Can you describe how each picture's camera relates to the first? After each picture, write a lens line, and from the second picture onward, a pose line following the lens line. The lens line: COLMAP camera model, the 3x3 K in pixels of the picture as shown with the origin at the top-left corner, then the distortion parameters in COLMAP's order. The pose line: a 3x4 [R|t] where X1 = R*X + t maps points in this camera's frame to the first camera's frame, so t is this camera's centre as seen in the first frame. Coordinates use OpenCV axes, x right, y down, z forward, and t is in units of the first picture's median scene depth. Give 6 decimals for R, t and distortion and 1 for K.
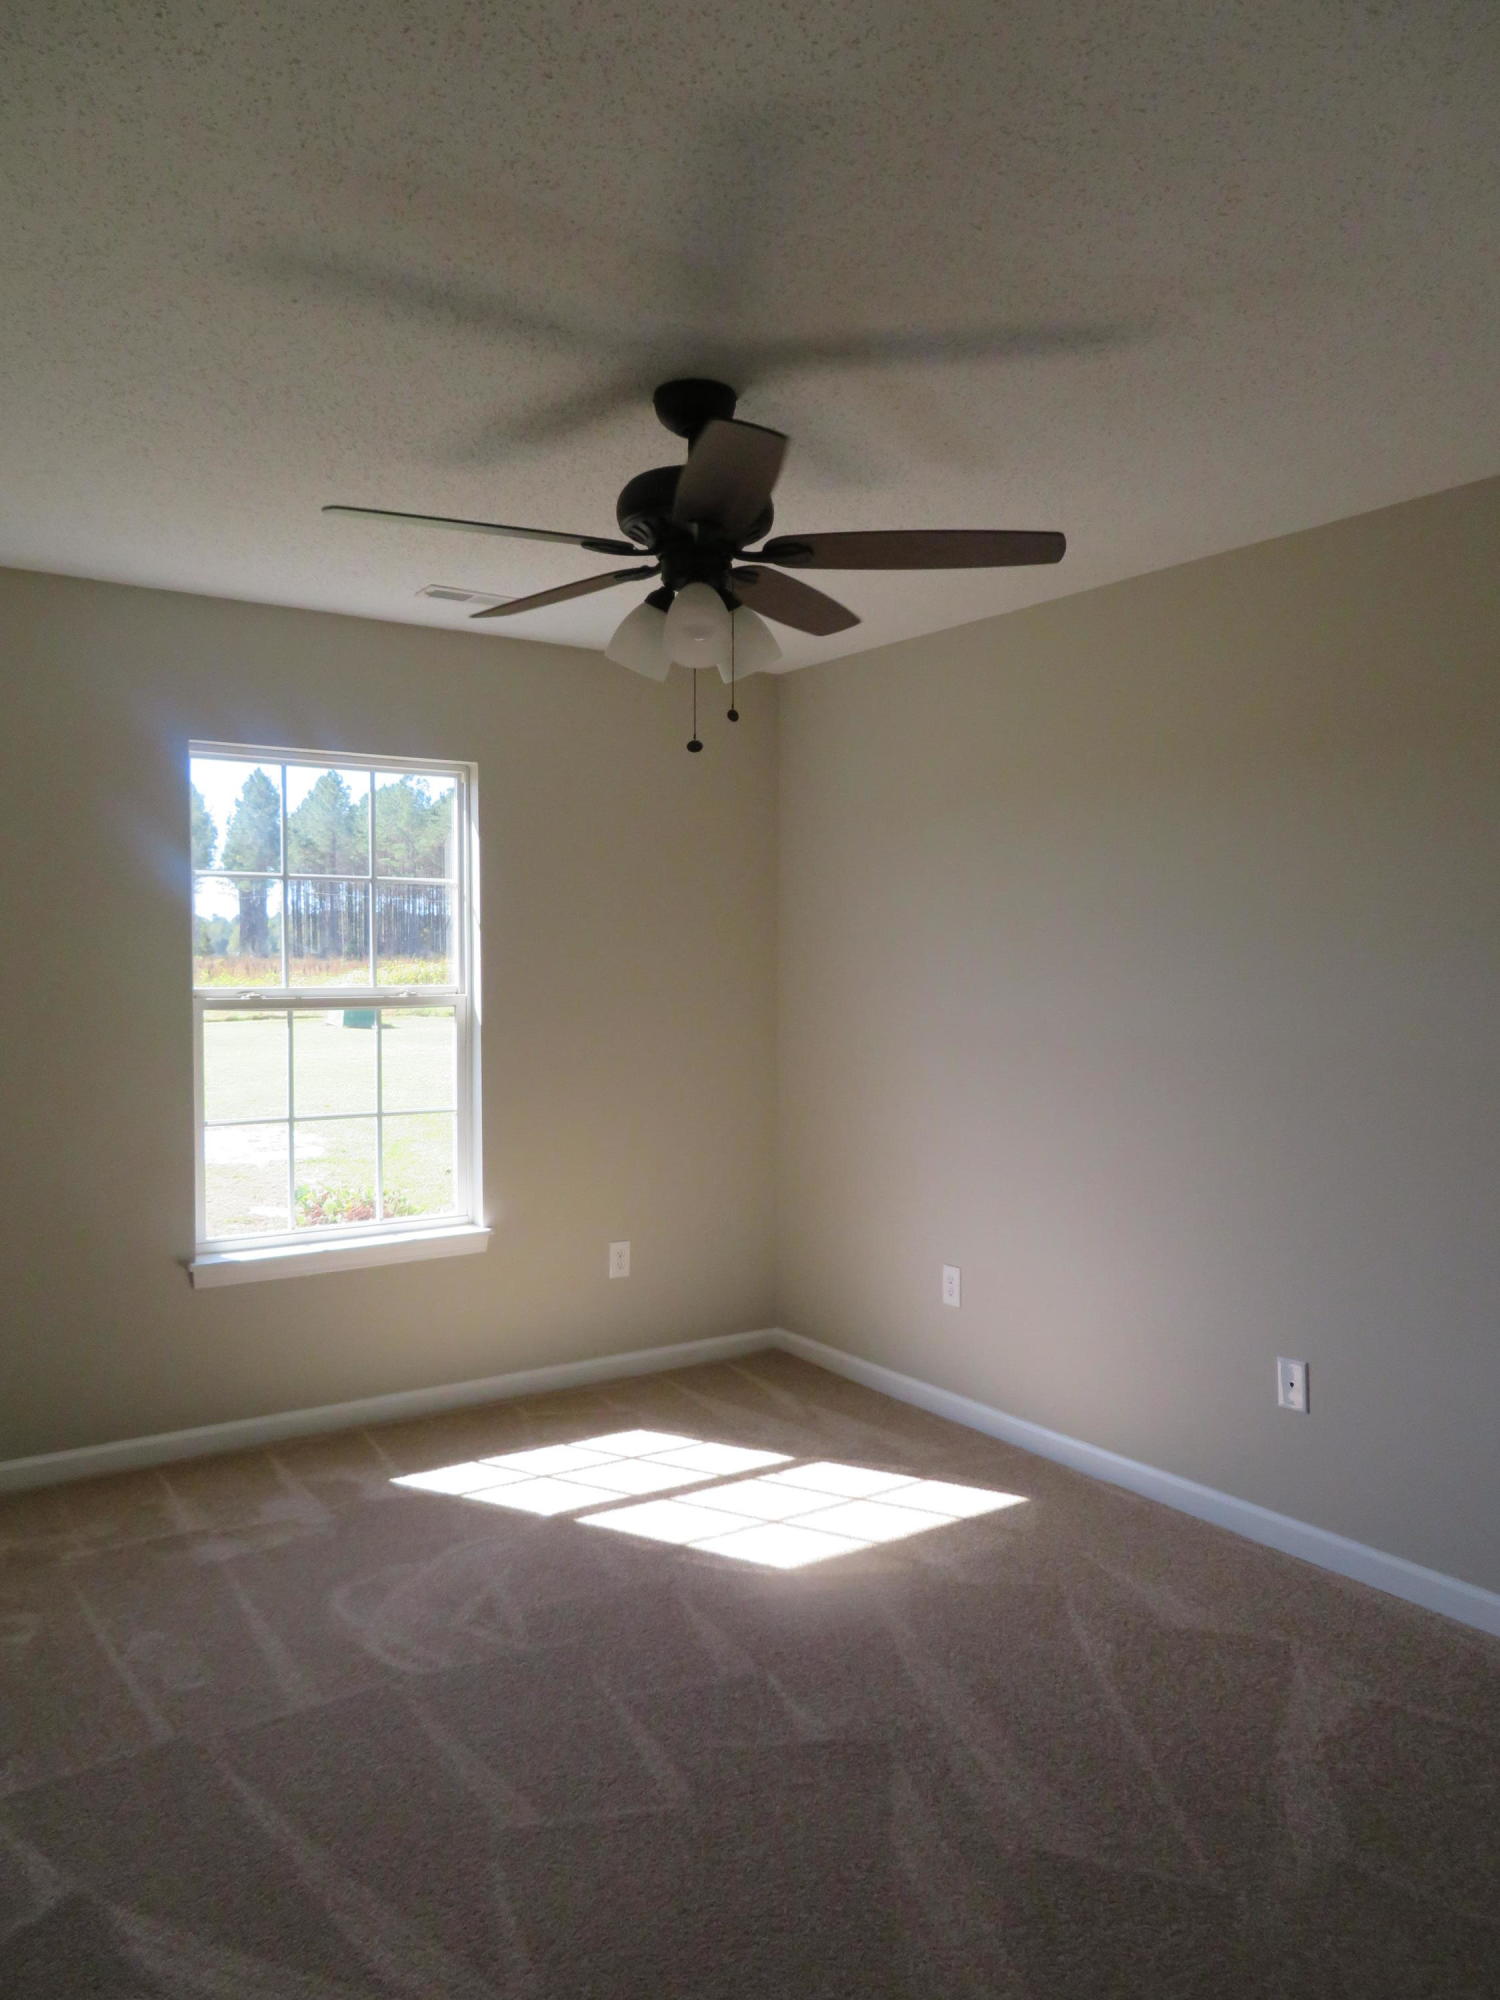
lens RADIAL K [[1444.1, 0, 753.8], [0, 1444.1, 999.7], [0, 0, 1]] dist [-0.001874, -0.006713]
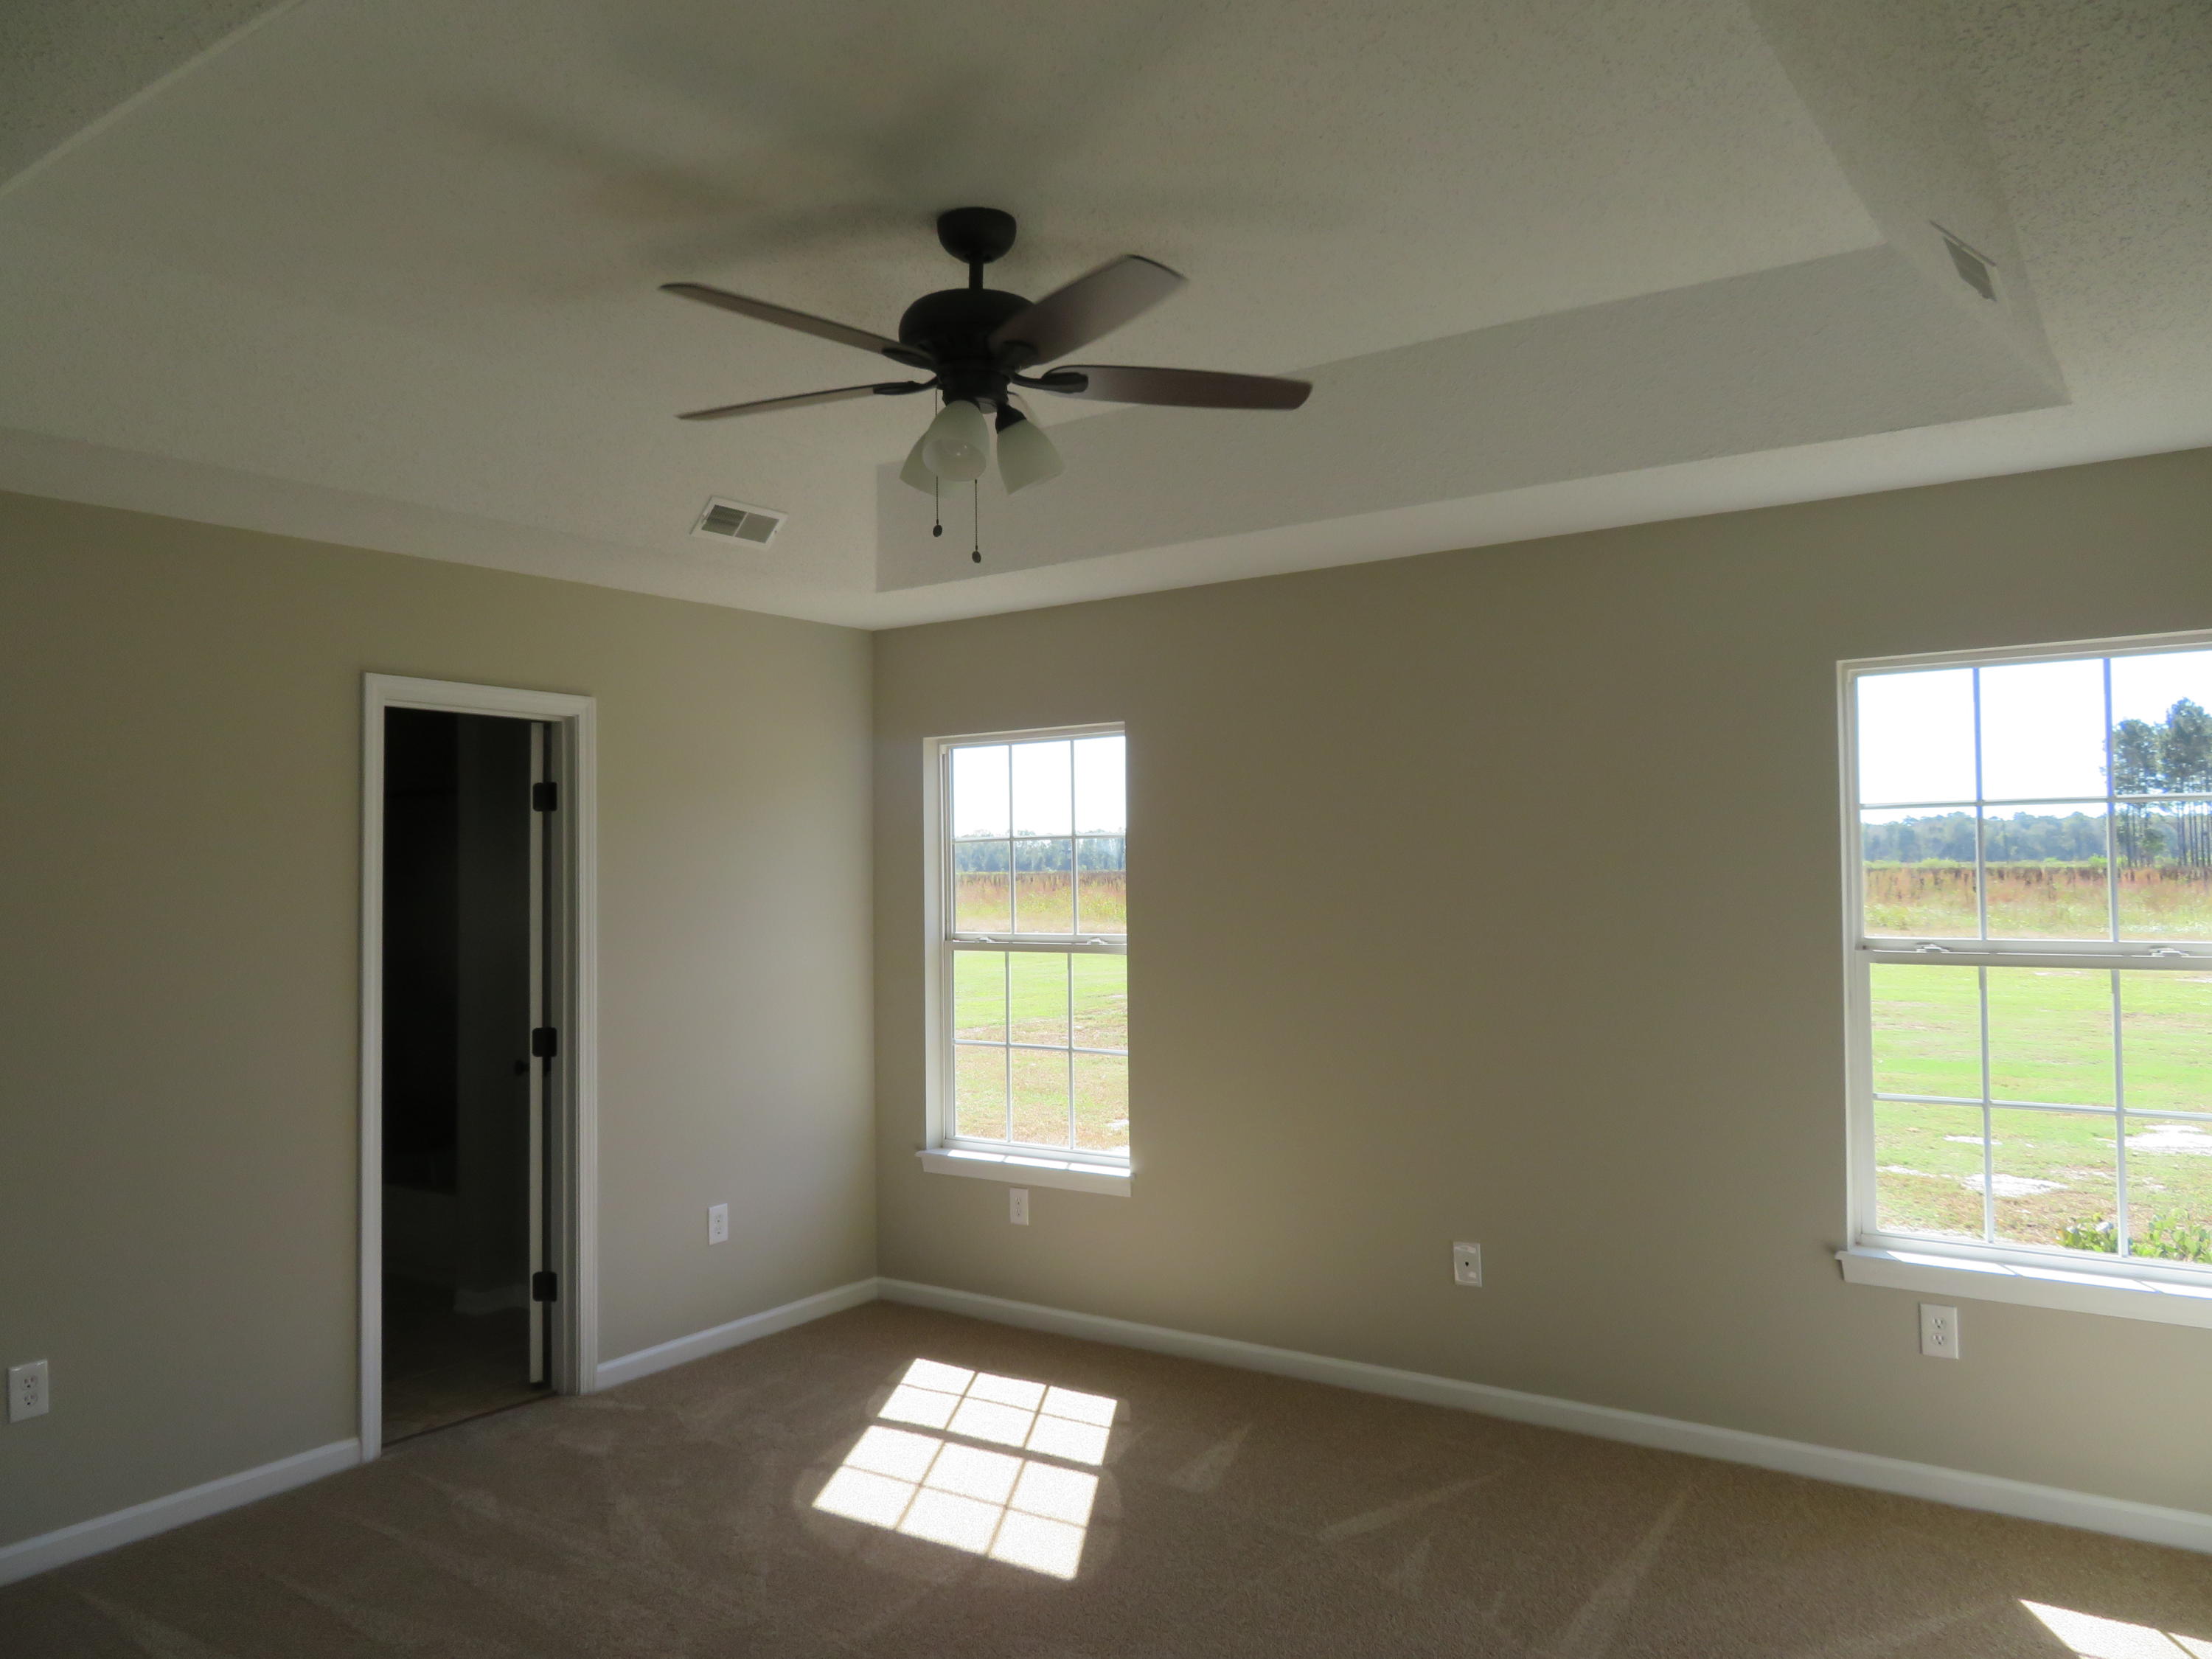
lens RADIAL K [[1597.2, 0, 1110.8], [0, 1597.2, 833.6], [0, 0, 1]] dist [-0.001874, -0.006713]
pose [[0.422971, -0.022010, -0.905876, 0.843745], [-0.038226, 0.998382, -0.042106, -0.034677], [0.905337, 0.052438, 0.421445, 0.497631]]
